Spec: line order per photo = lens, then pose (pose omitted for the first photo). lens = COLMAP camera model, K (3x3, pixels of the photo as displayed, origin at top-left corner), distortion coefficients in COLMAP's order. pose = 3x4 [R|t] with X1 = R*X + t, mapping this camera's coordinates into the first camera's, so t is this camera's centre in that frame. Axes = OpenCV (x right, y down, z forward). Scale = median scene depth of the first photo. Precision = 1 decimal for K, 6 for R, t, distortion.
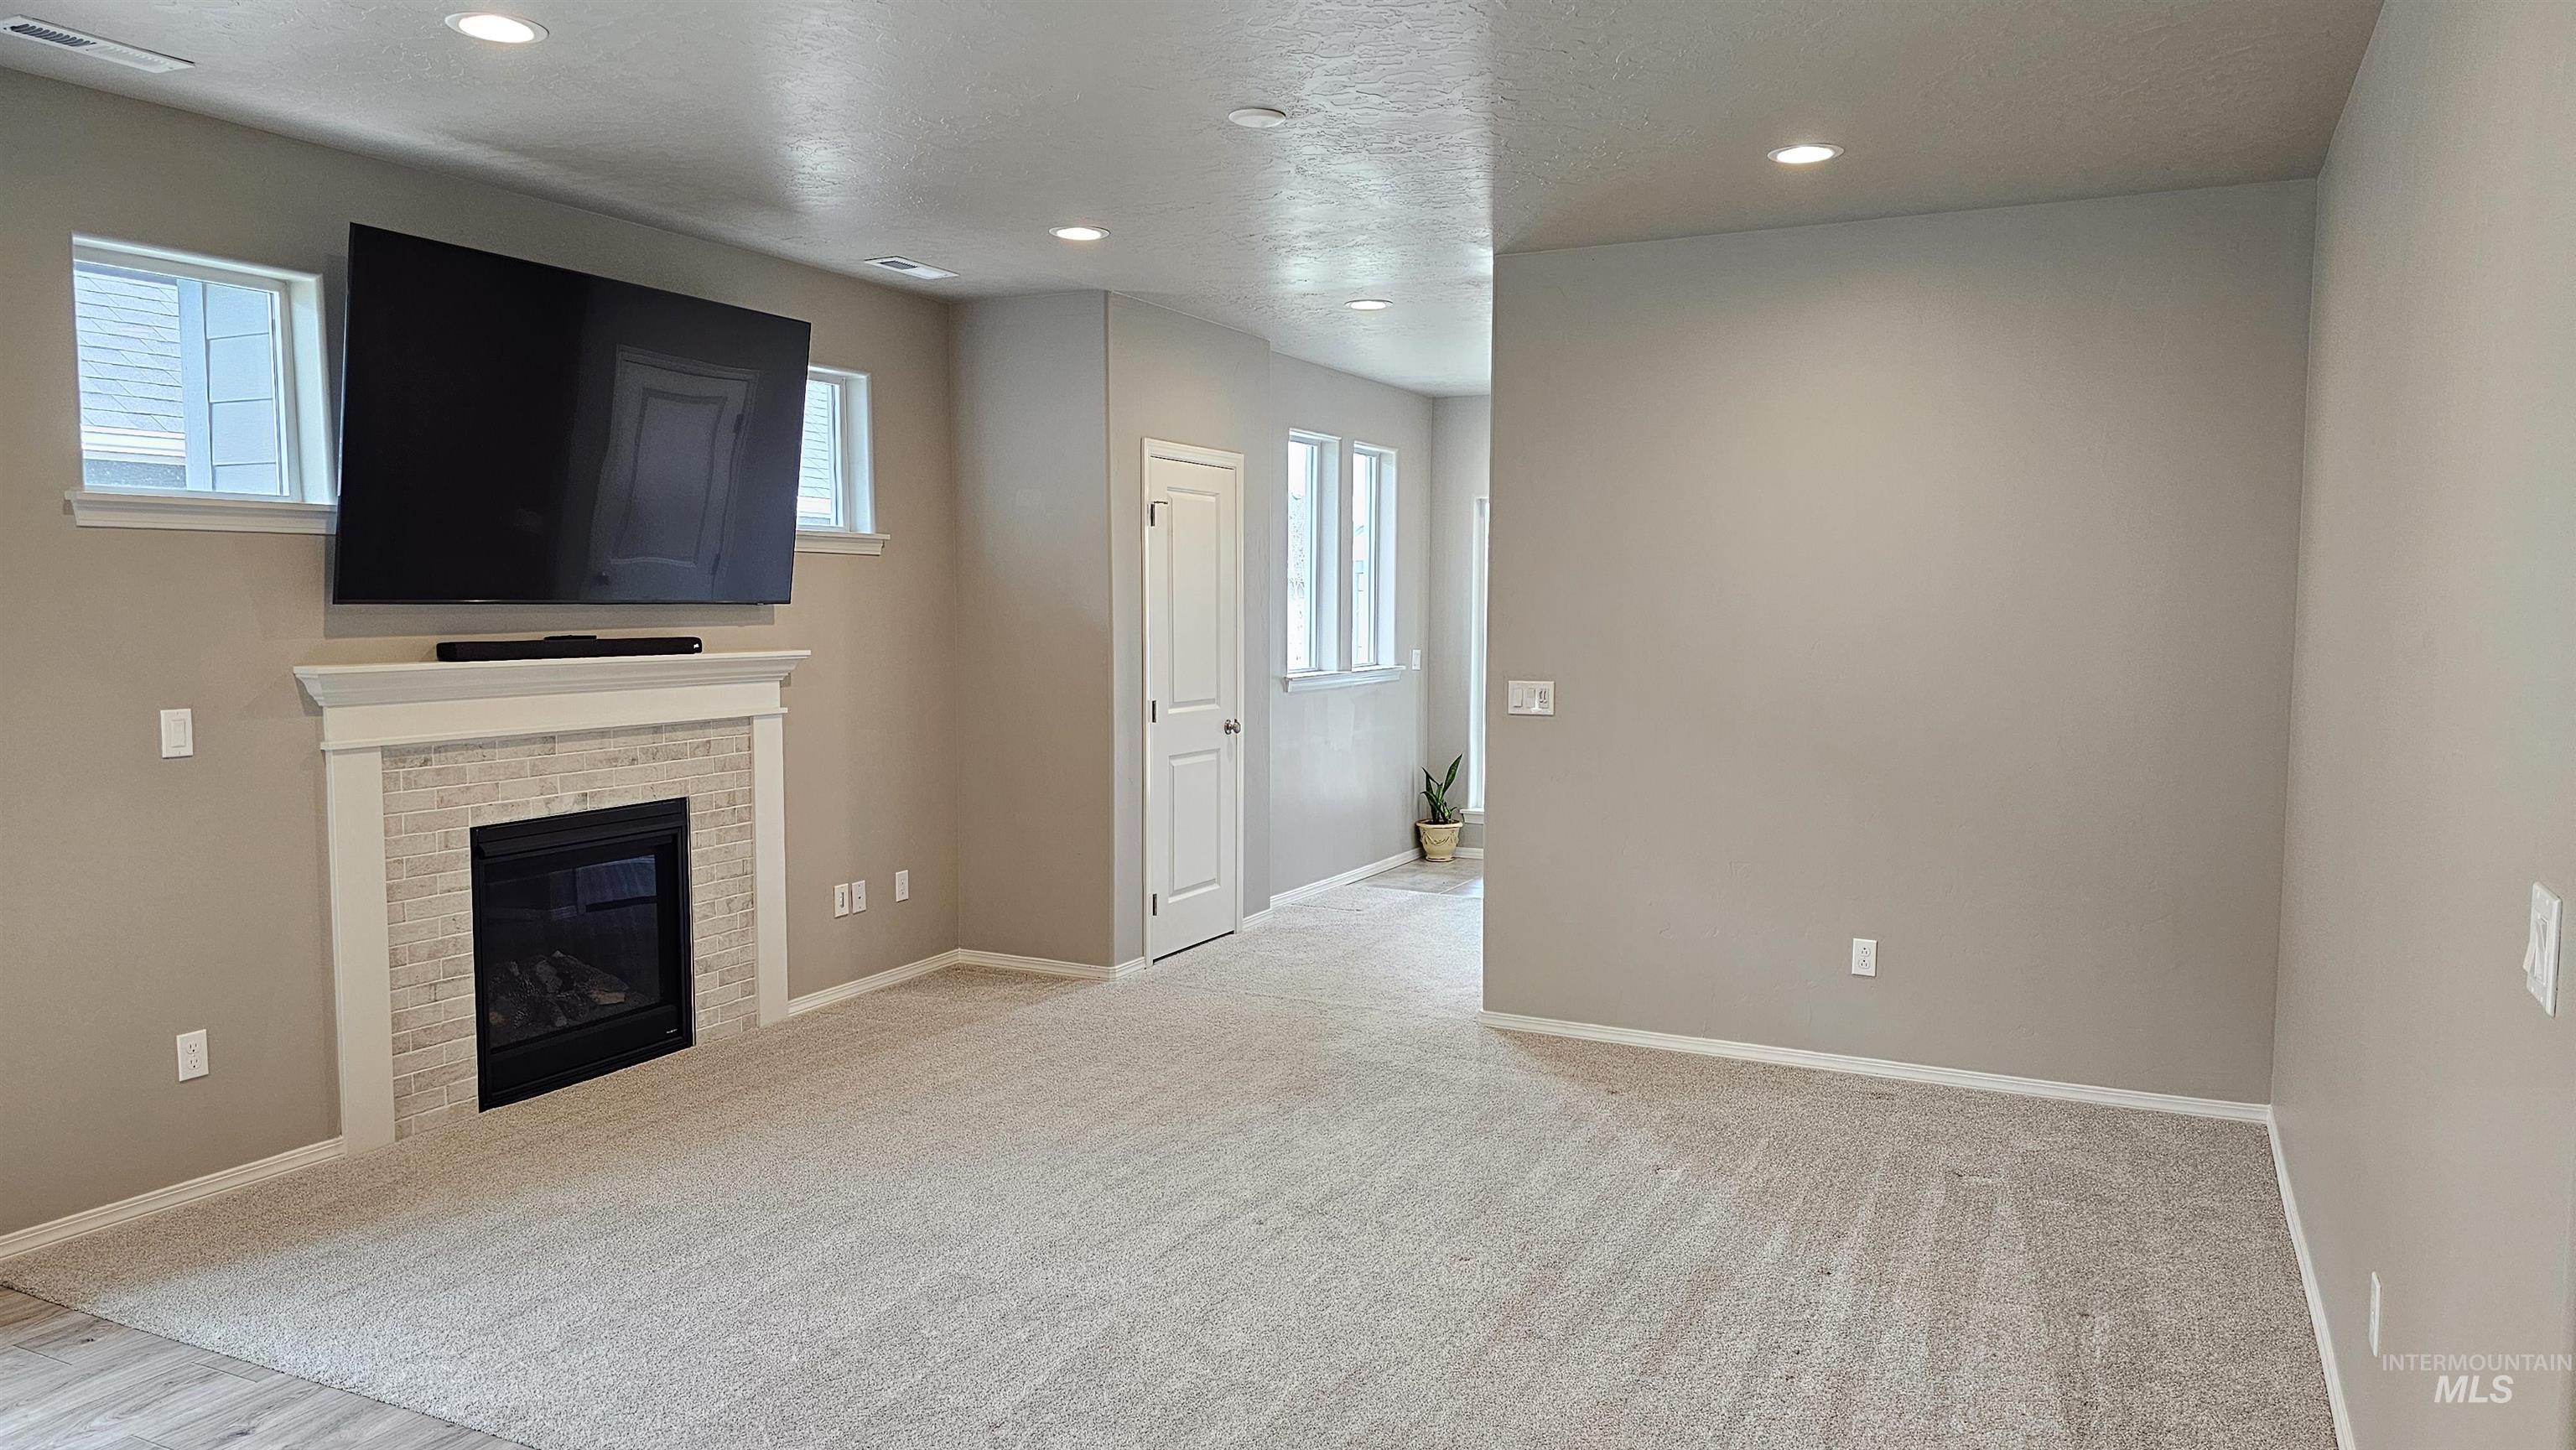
lens RADIAL K [[1703.4, 0, 1288.0], [0, 1703.4, 725.0], [0, 0, 1]] dist [-0.028587, -0.000475]
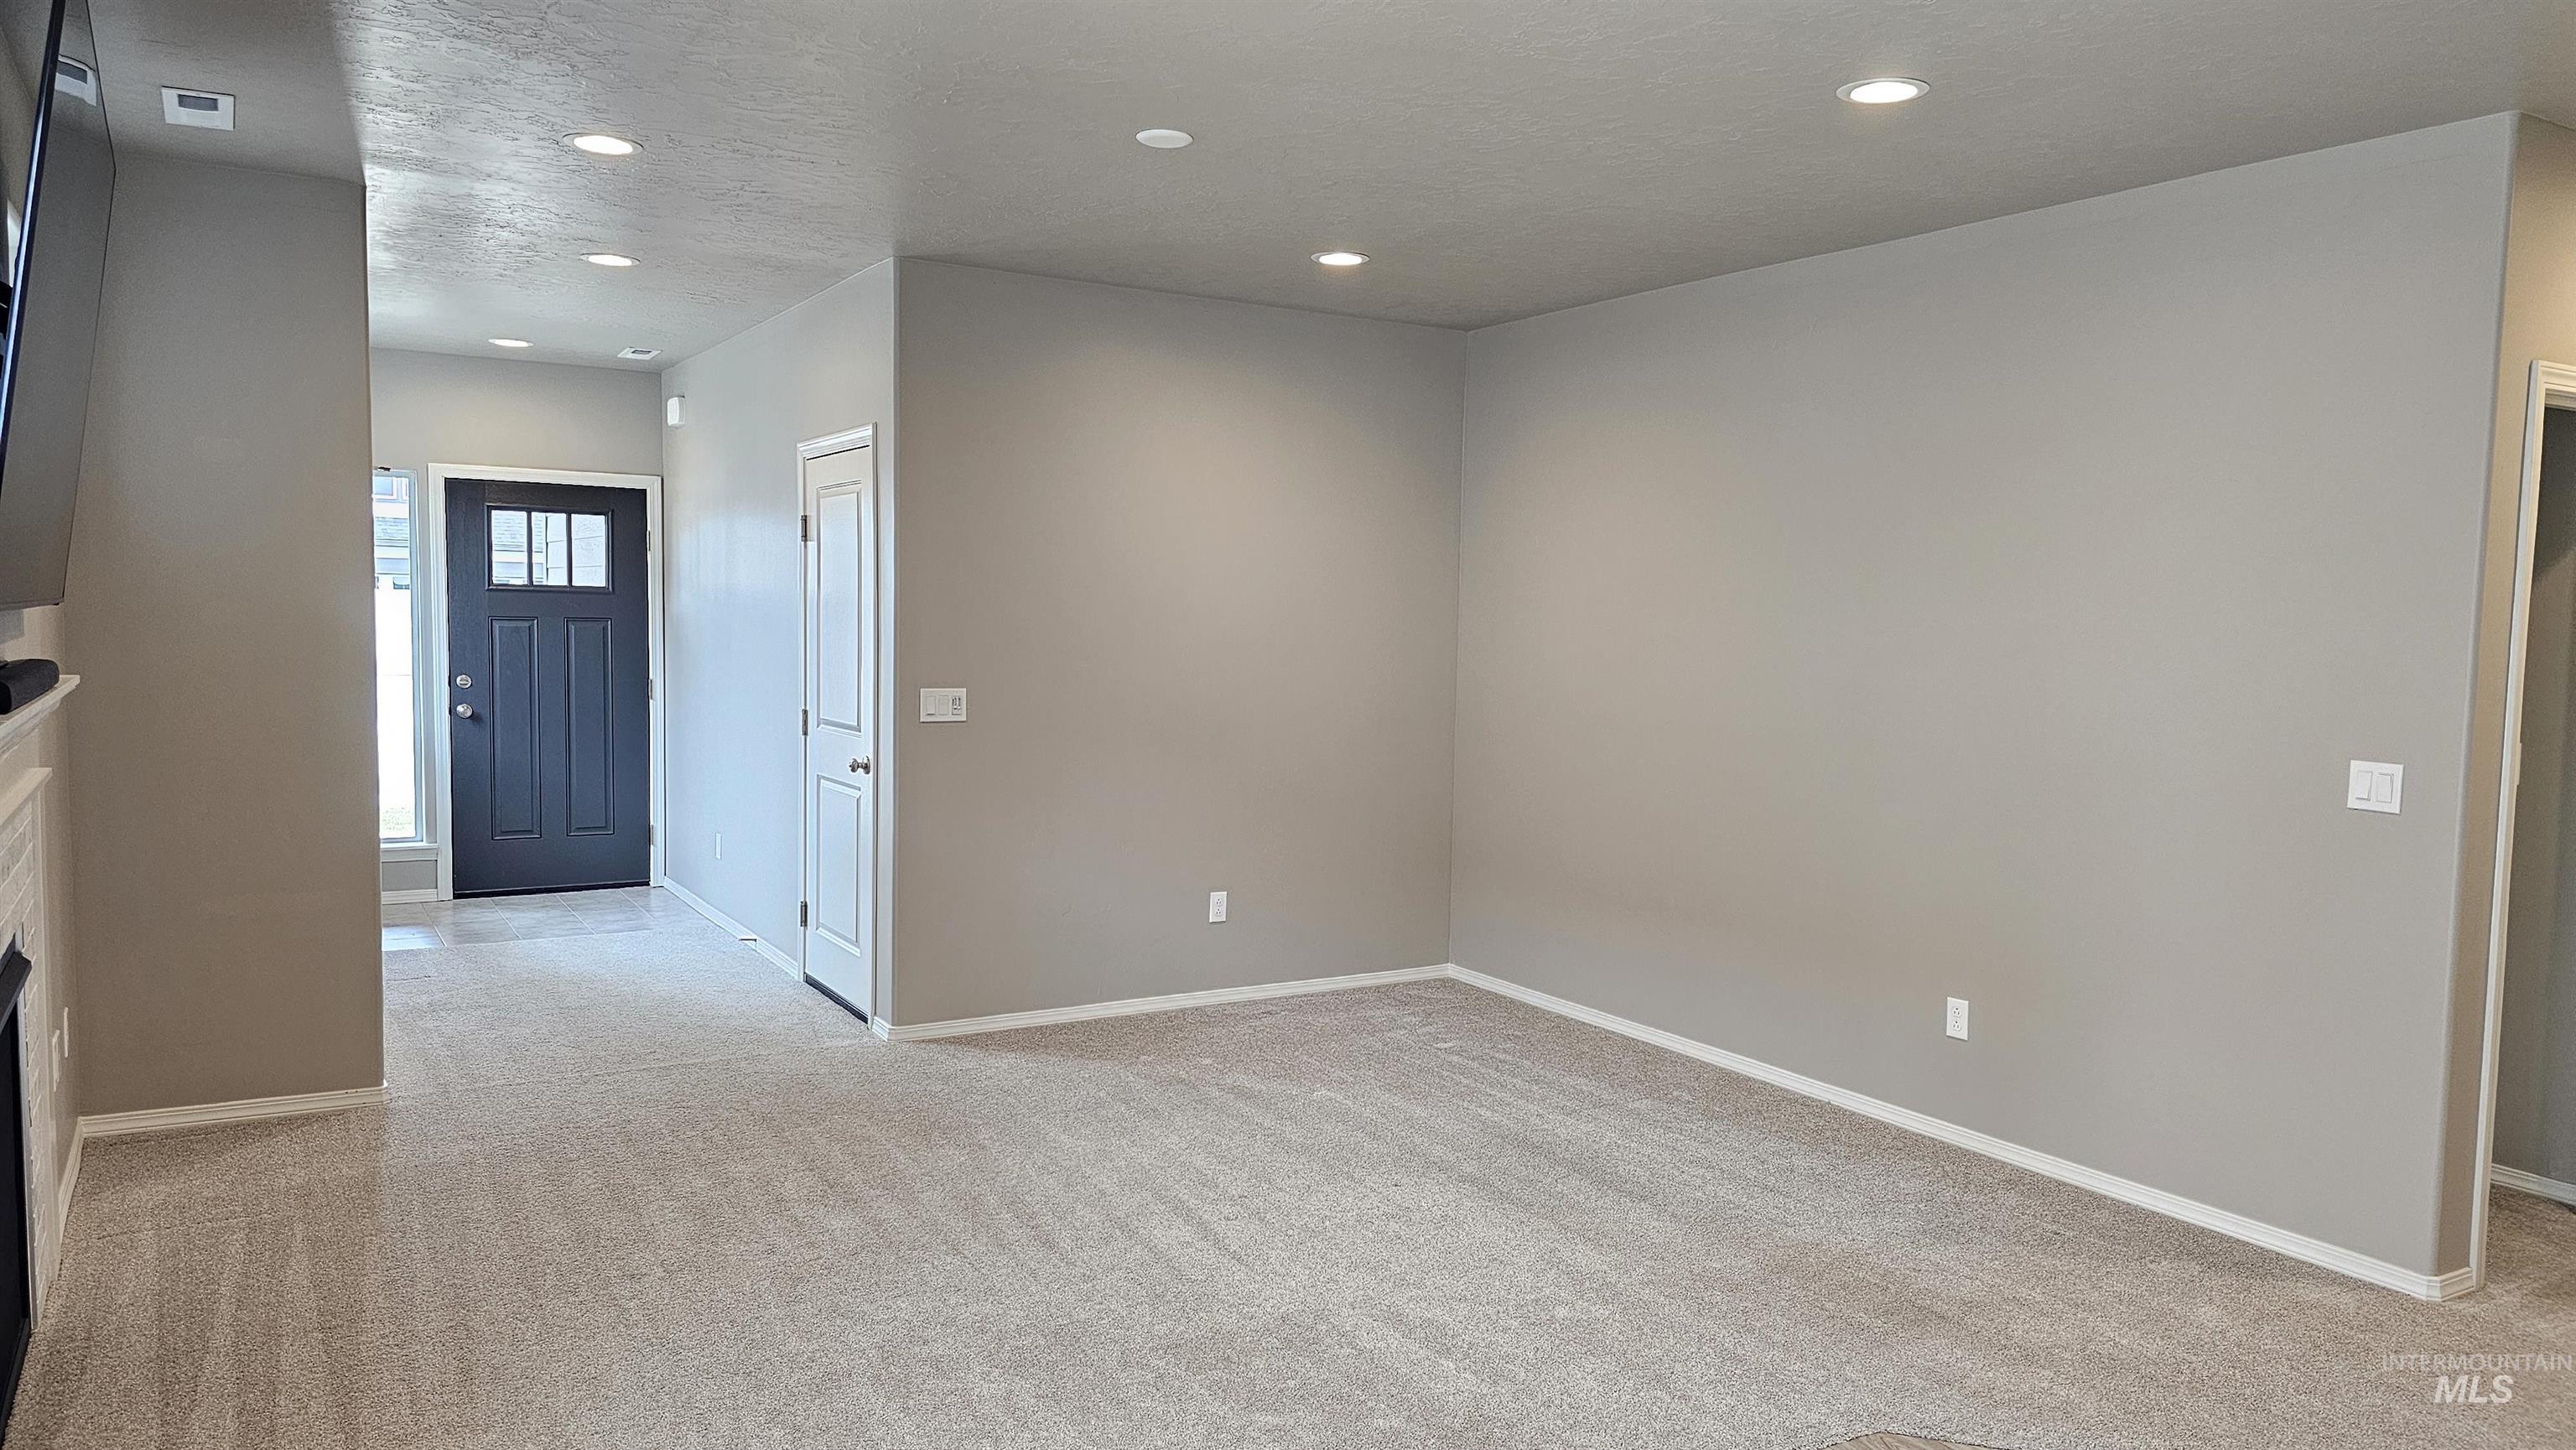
lens RADIAL K [[1703.4, 0, 1288.0], [0, 1703.4, 725.0], [0, 0, 1]] dist [-0.028587, -0.000475]
pose [[0.526309, -0.052380, 0.848679, -0.661898], [0.046172, 0.998389, 0.032986, -0.030608], [-0.849039, 0.021824, 0.527879, 0.321301]]
